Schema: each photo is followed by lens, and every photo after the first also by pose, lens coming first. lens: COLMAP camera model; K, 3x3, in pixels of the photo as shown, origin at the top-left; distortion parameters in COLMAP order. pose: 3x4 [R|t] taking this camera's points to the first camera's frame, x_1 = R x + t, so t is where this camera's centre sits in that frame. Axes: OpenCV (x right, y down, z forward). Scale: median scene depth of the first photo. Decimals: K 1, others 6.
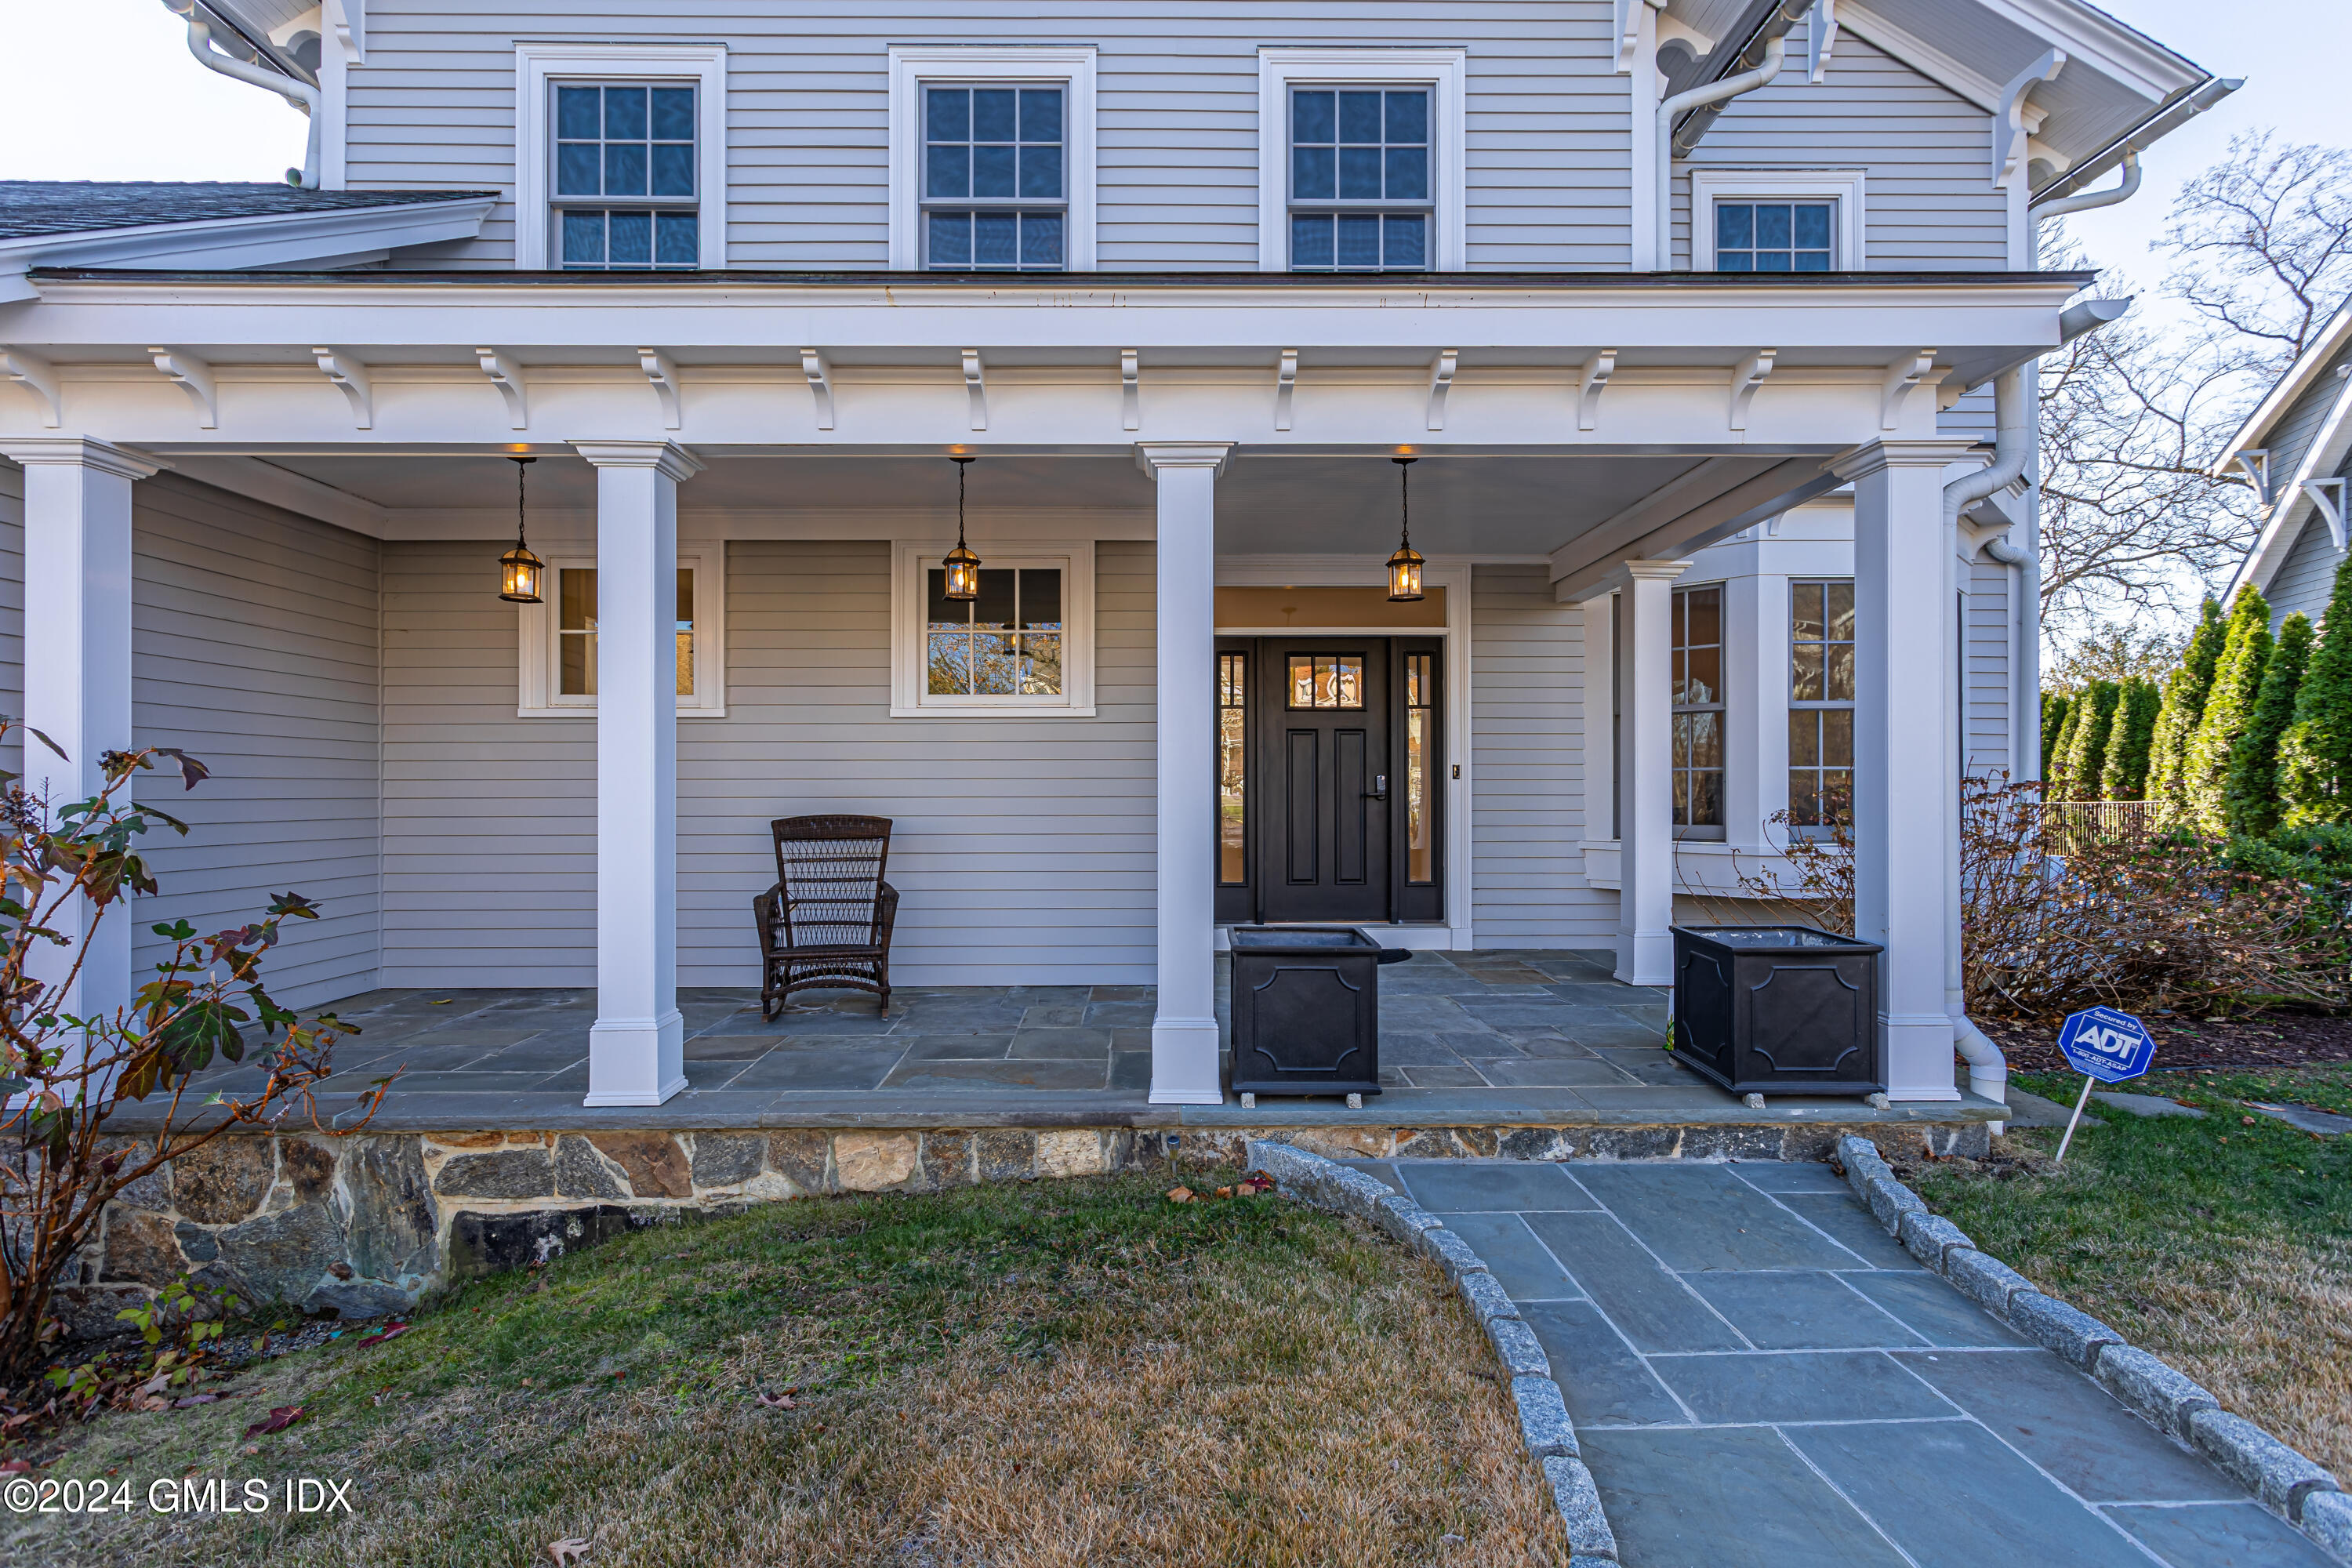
lens RADIAL K [[1165.6, 0, 1174.2], [0, 1165.6, 788.3], [0, 0, 1]] dist [0.002216, 0.000762]
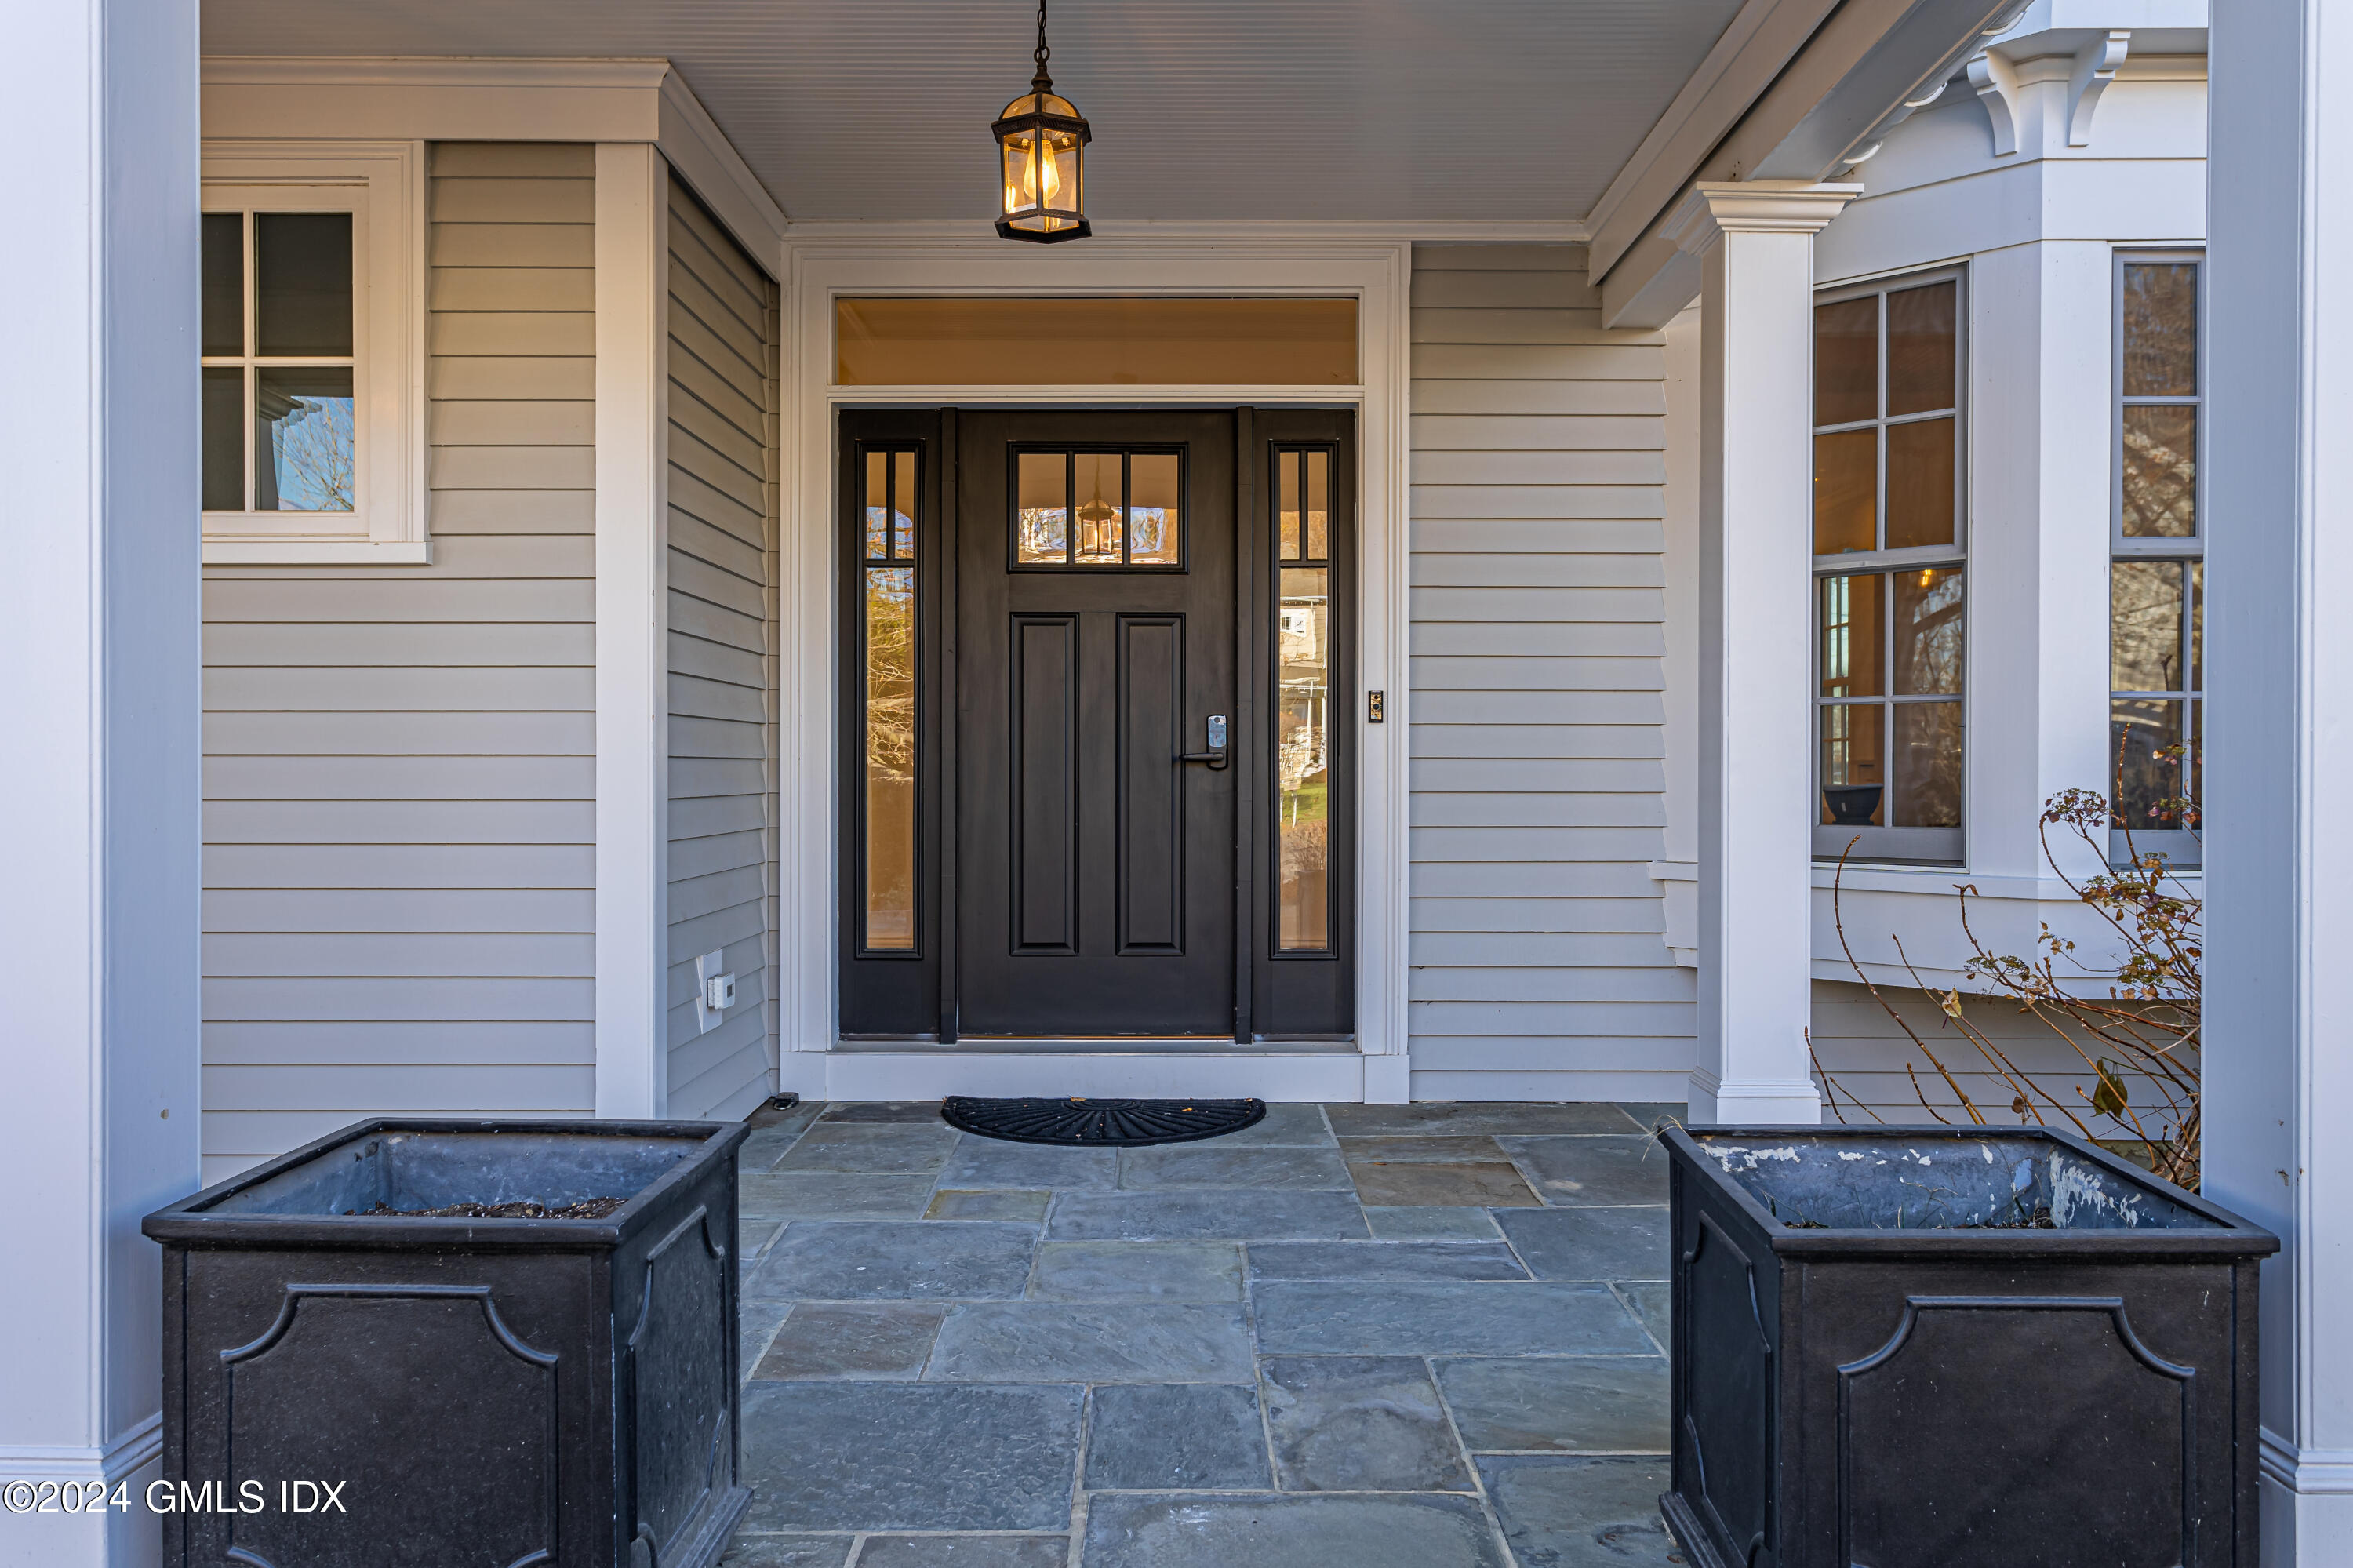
lens RADIAL K [[1881.6, 0, 1177.5], [0, 1881.6, 783.1], [0, 0, 1]] dist [0.011886, -0.004106]
pose [[0.999865, 0.003171, -0.016151, 0.176713], [-0.002998, 0.999938, 0.010753, 0.007790], [0.016184, -0.010704, 0.999812, 0.272086]]
